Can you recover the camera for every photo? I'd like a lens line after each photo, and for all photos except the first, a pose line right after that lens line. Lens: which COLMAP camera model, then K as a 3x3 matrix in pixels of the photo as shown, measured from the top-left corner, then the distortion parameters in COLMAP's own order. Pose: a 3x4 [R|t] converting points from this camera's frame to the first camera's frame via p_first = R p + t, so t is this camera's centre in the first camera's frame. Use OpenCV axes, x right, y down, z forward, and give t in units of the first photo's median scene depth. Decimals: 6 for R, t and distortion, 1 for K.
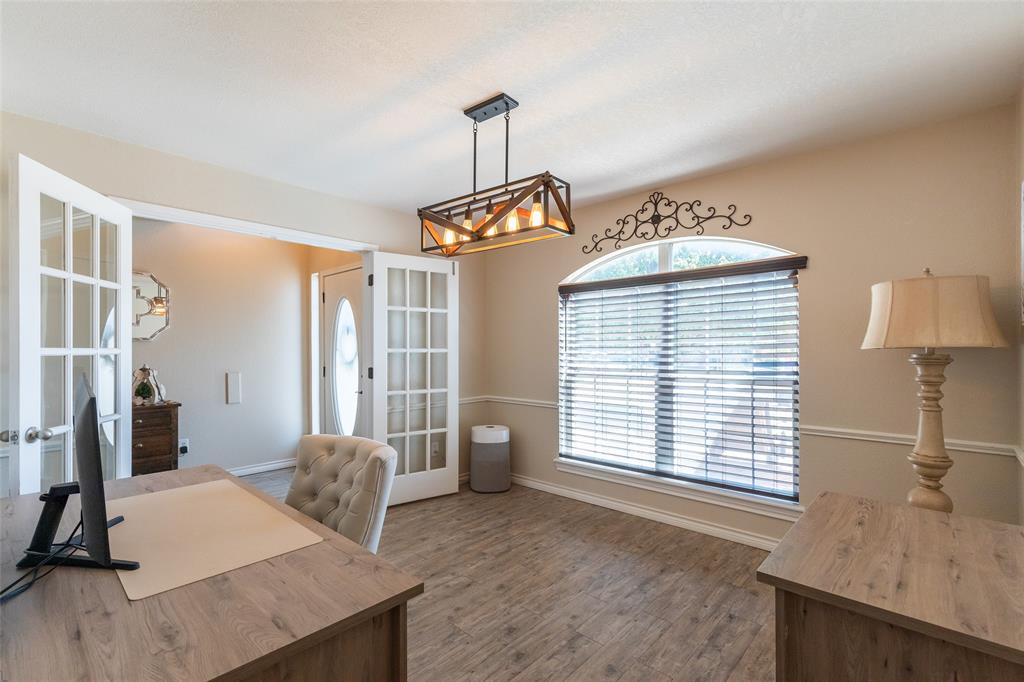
lens RADIAL K [[458.7, 0, 510.5], [0, 458.7, 343.4], [0, 0, 1]] dist [0.009655, -0.000120]
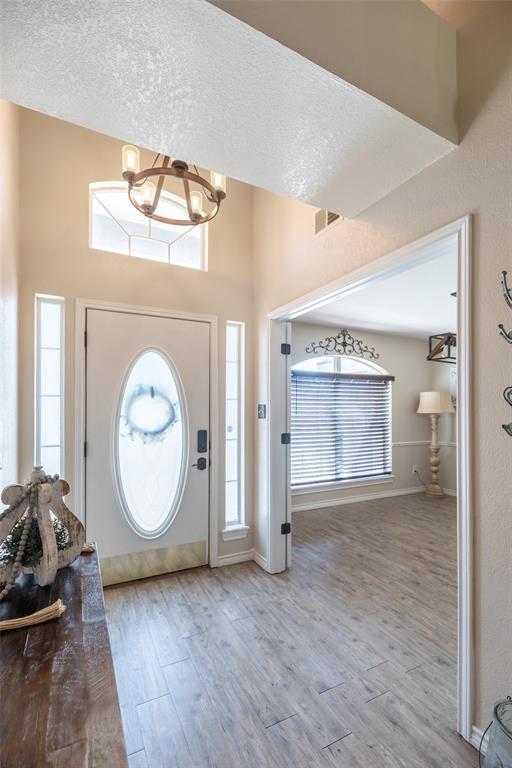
lens RADIAL K [[344.0, 0, 243.4], [0, 344.0, 411.1], [0, 0, 1]] dist [0.009655, -0.000120]
pose [[0.353782, -0.000709, 0.935328, -1.150198], [-0.010007, 0.999940, 0.004543, 0.001106], [-0.935274, -0.010967, 0.353754, 0.888118]]
